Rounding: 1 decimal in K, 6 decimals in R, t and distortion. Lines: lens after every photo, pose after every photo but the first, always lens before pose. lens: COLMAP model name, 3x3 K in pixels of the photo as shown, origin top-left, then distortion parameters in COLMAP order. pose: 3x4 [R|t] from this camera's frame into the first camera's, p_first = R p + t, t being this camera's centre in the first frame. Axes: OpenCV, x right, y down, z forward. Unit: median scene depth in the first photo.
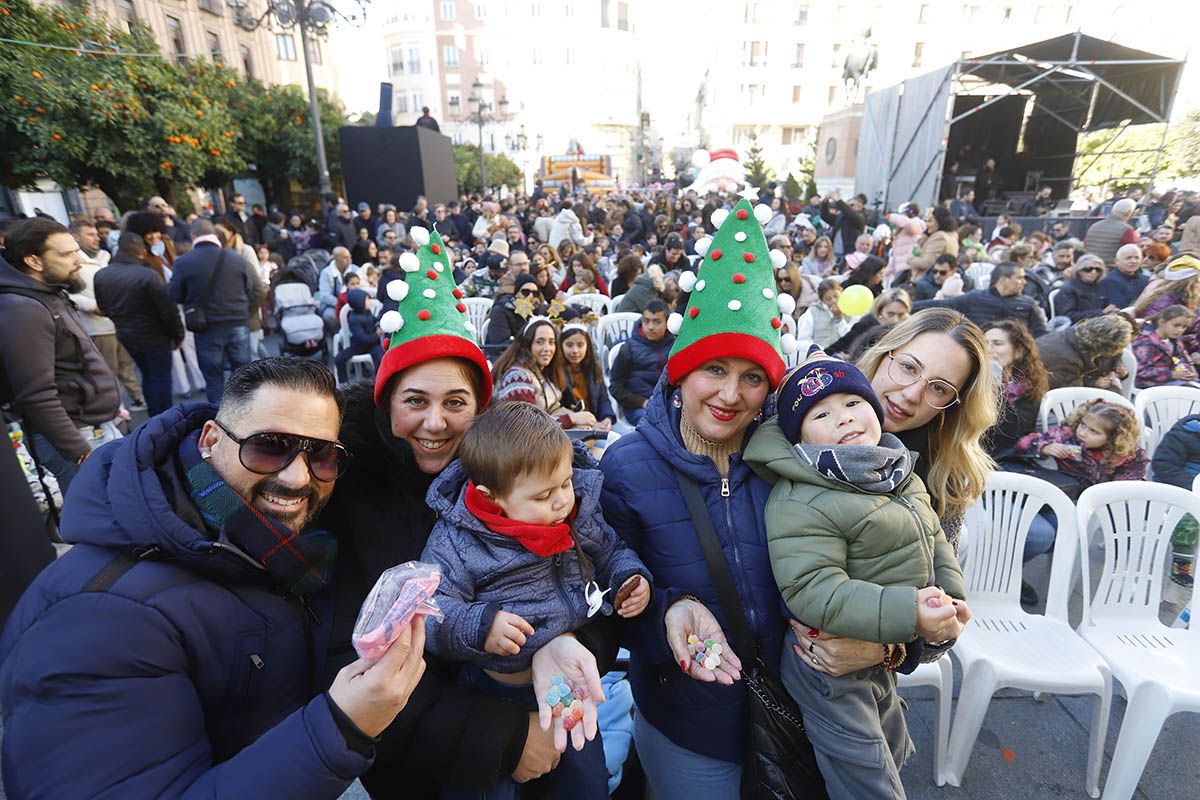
lens RADIAL K [[606.4, 0, 600.0], [0, 606.4, 400.0], [0, 0, 1]] dist [-0.039982, 0.024186]
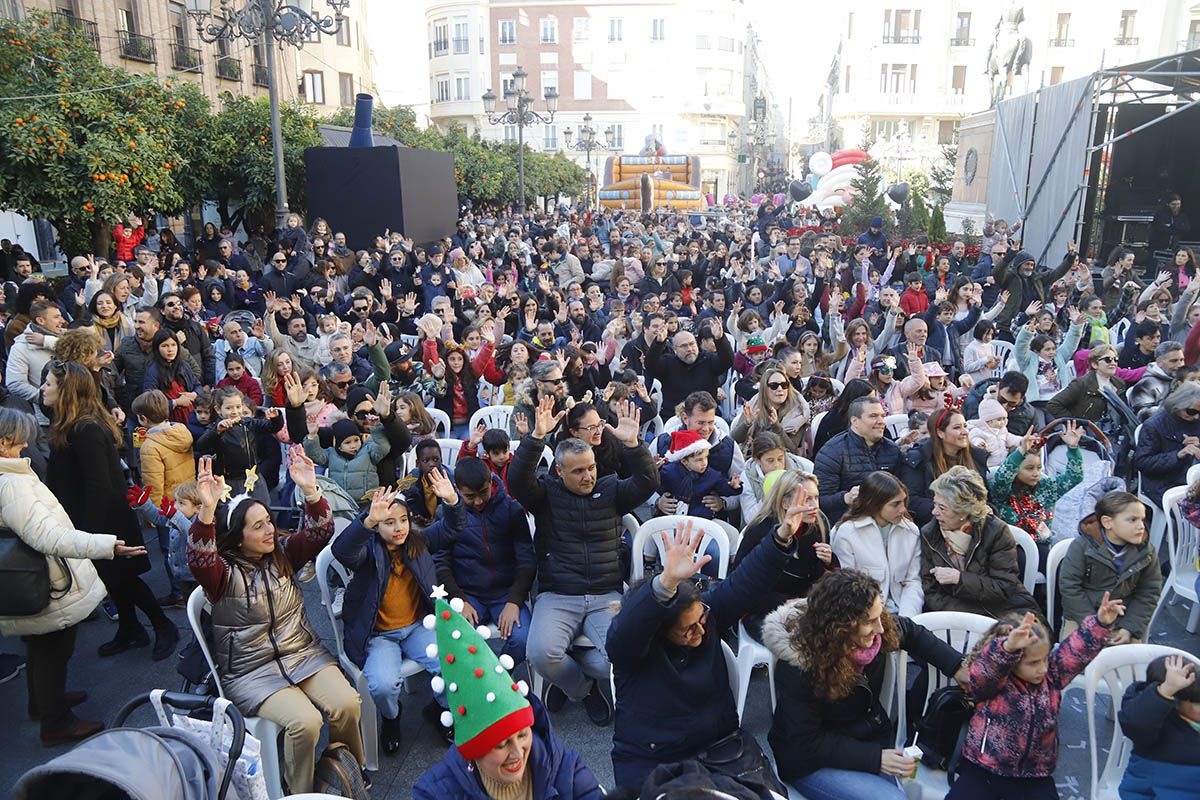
lens RADIAL K [[825.7, 0, 608.5], [0, 825.7, 415.0], [0, 0, 1]] dist [-0.103295, 0.065062]
pose [[0.993075, 0.037989, -0.111170, 0.069421], [-0.045394, 0.996861, -0.064861, -0.029114], [0.108357, 0.069459, 0.991682, -0.009011]]
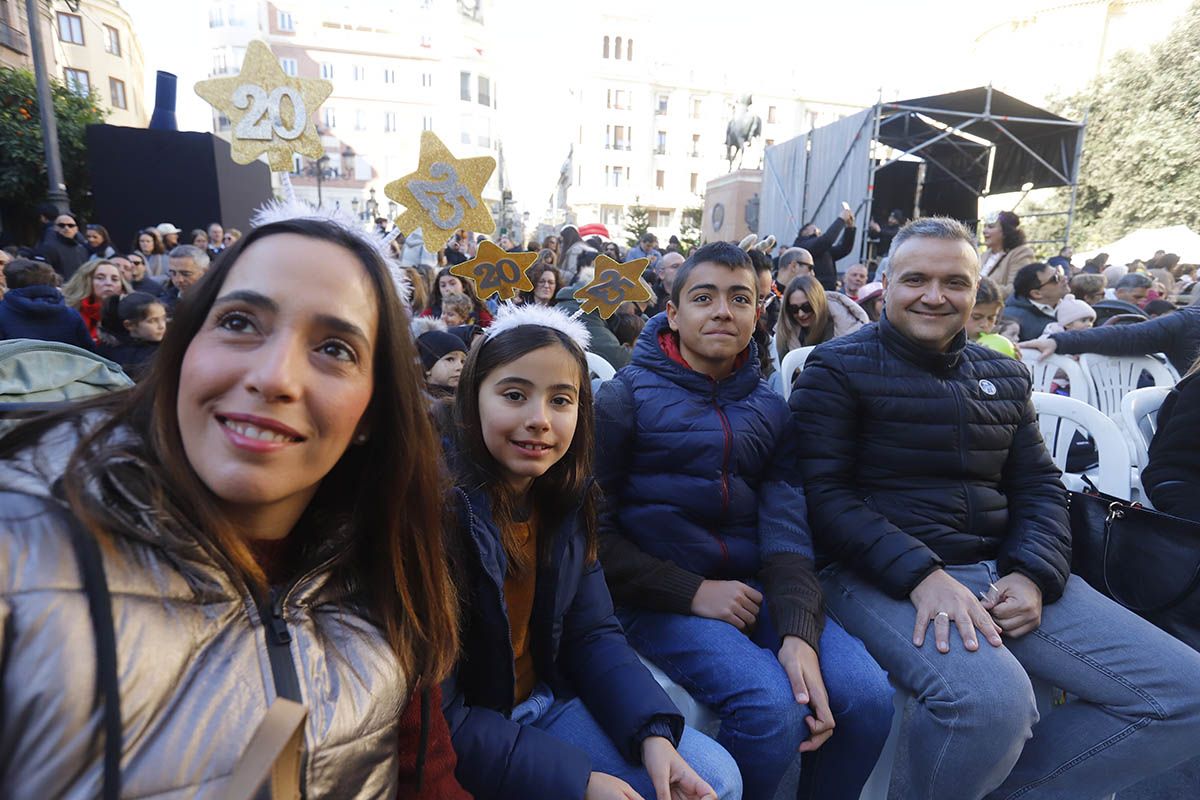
lens RADIAL K [[637.7, 0, 600.0], [0, 637.7, 400.0], [0, 0, 1]] dist [-0.026576, 0.019106]
pose [[0.976633, -0.010461, 0.214660, -0.009459], [0.040431, 0.989924, -0.135704, -0.009276], [-0.211077, 0.141212, 0.967215, 0.135232]]
